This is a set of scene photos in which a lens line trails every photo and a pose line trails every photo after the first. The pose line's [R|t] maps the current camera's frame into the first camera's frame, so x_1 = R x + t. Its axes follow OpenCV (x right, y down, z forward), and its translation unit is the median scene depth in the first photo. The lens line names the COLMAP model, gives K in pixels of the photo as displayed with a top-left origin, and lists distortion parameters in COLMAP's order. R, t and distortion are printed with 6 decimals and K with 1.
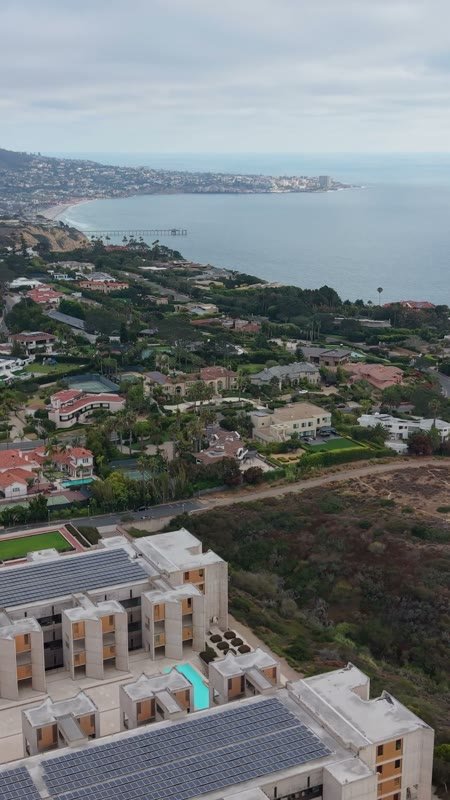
lens RADIAL K [[1003.5, 0, 225.0], [0, 1003.5, 400.0], [0, 0, 1]] dist [0.230322, -0.814236]
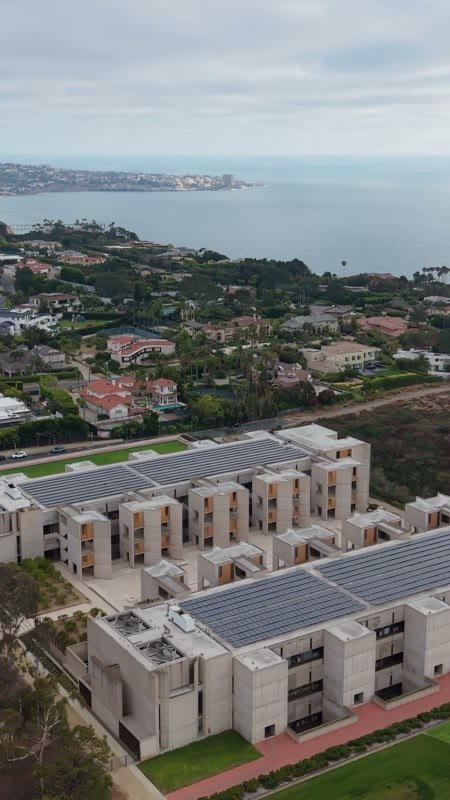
lens RADIAL K [[1003.5, 0, 225.0], [0, 1003.5, 400.0], [0, 0, 1]] dist [0.230322, -0.814236]
pose [[0.994710, -0.023512, 0.099999, -0.178326], [0.023676, 0.999720, -0.000456, 0.070363], [-0.099961, 0.002821, 0.994987, -0.077552]]
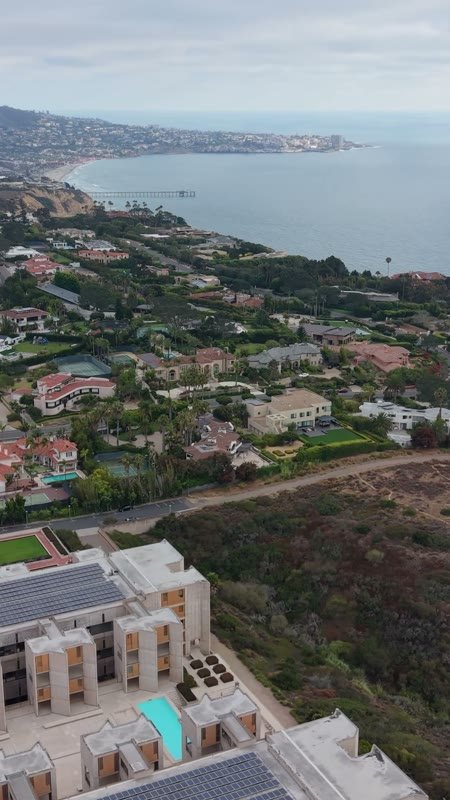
lens RADIAL K [[1003.5, 0, 225.0], [0, 1003.5, 400.0], [0, 0, 1]] dist [0.230322, -0.814236]
pose [[0.999938, 0.004432, -0.010255, 0.016264], [-0.004034, 0.999251, 0.038474, -0.026231], [0.010418, -0.038430, 0.999207, 0.055968]]
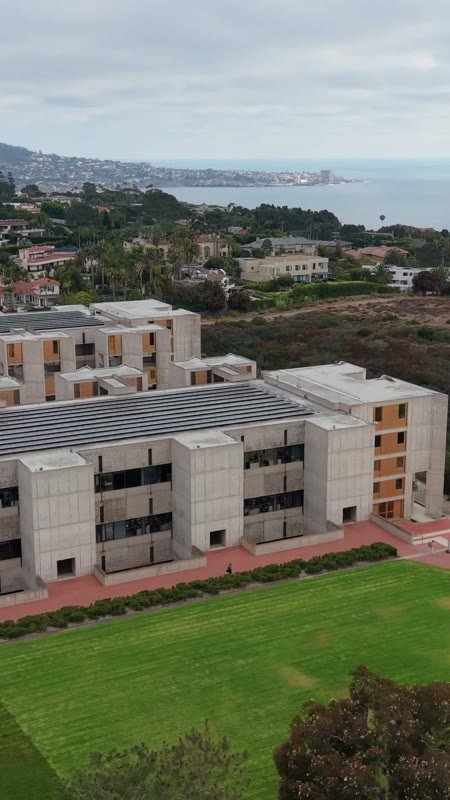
lens RADIAL K [[1003.5, 0, 225.0], [0, 1003.5, 400.0], [0, 0, 1]] dist [0.230322, -0.814236]
pose [[0.999996, -0.001104, -0.002762, 0.016624], [0.001088, 0.999983, -0.005755, 0.154789], [0.002769, 0.005752, 0.999980, 0.102798]]
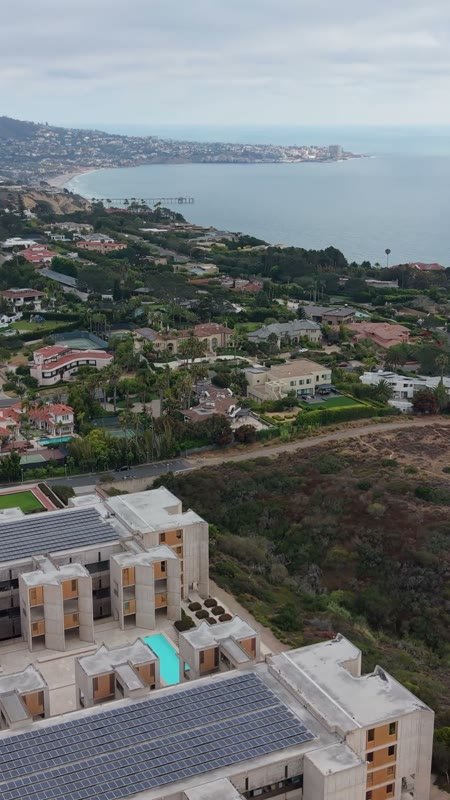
lens RADIAL K [[1003.5, 0, 225.0], [0, 1003.5, 400.0], [0, 0, 1]] dist [0.230322, -0.814236]
pose [[0.999953, 0.003066, -0.009200, 0.016514], [-0.002825, 0.999655, 0.026095, 0.017985], [0.009277, -0.026067, 0.999617, 0.067347]]
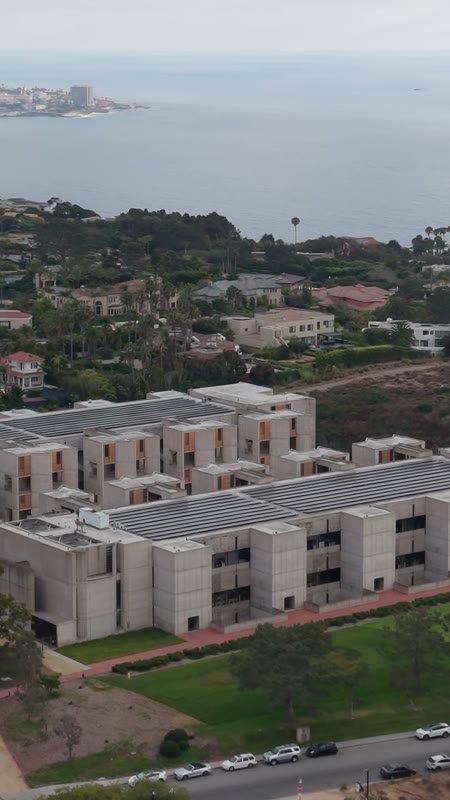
lens RADIAL K [[1998.0, 0, 225.0], [0, 1998.0, 400.0], [0, 0, 1]] dist [0.326075, -2.049202]
pose [[0.984242, -0.031241, 0.174046, -0.243602], [0.042924, 0.997041, -0.063771, 0.175365], [-0.171538, 0.070237, 0.982671, -0.443285]]
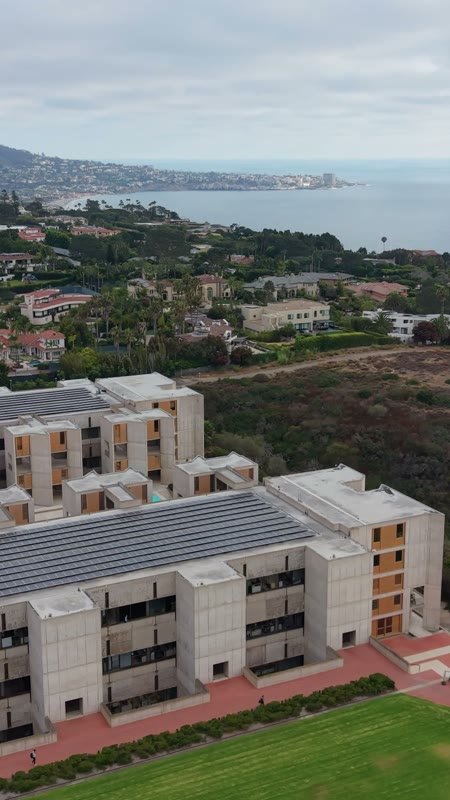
lens RADIAL K [[1003.5, 0, 225.0], [0, 1003.5, 400.0], [0, 0, 1]] dist [0.230322, -0.814236]
pose [[0.999988, 0.000296, -0.004984, 0.016433], [-0.000326, 0.999982, -0.005986, 0.111038], [0.004982, 0.005987, 0.999970, 0.091124]]
